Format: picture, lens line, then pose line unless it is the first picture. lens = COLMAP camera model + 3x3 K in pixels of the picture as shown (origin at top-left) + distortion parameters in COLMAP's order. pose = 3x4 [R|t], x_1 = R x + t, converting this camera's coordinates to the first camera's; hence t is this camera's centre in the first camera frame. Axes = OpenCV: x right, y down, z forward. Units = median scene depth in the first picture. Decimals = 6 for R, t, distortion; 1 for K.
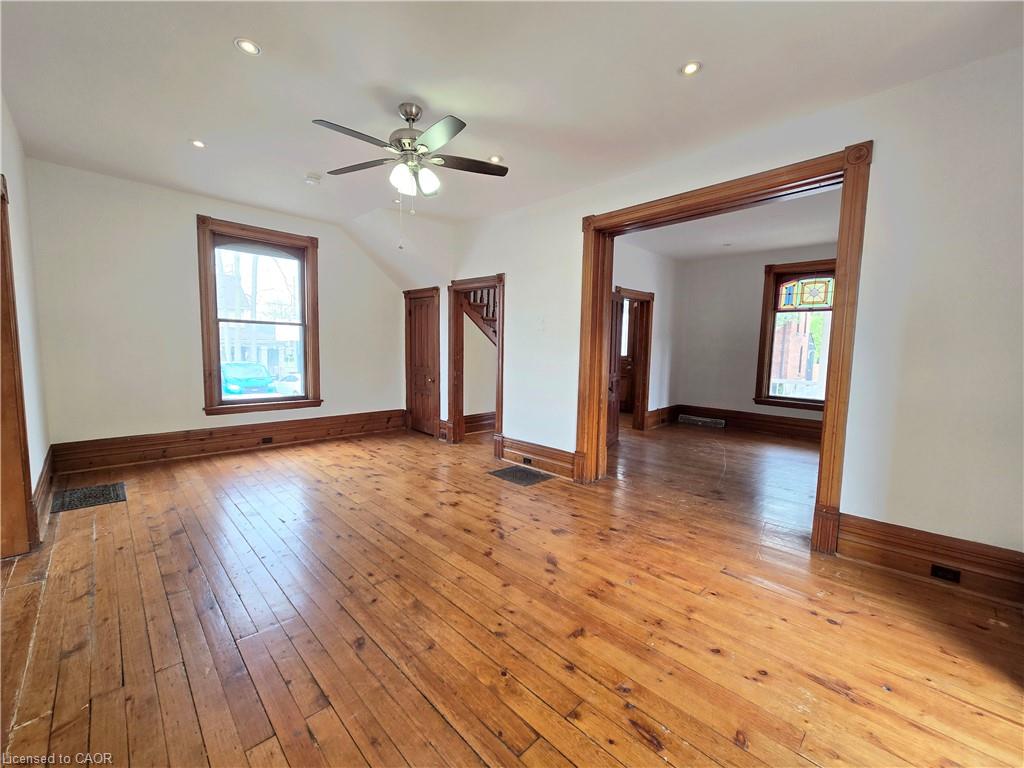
lens RADIAL K [[417.6, 0, 507.0], [0, 417.6, 384.0], [0, 0, 1]] dist [0.000617, 0.000229]
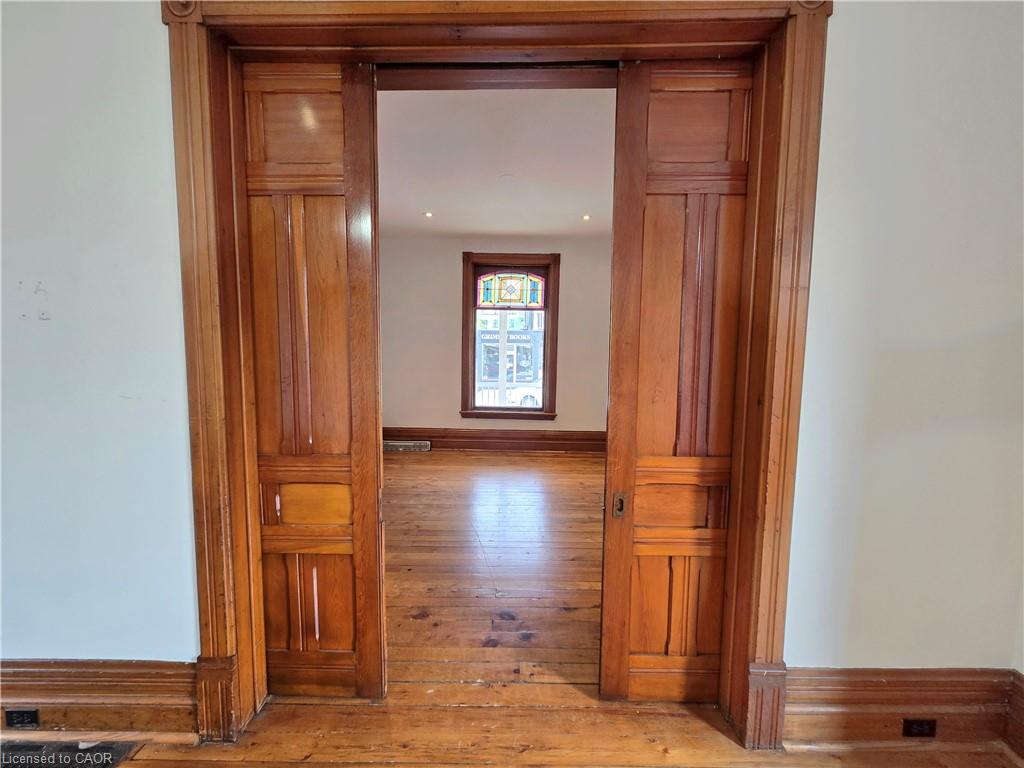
lens RADIAL K [[417.6, 0, 507.0], [0, 417.6, 384.0], [0, 0, 1]] dist [0.000617, 0.000229]
pose [[0.702425, -0.070369, 0.708271, 0.075503], [0.062217, 0.997362, 0.037388, -0.049105], [-0.709033, 0.017804, 0.704950, 0.372990]]
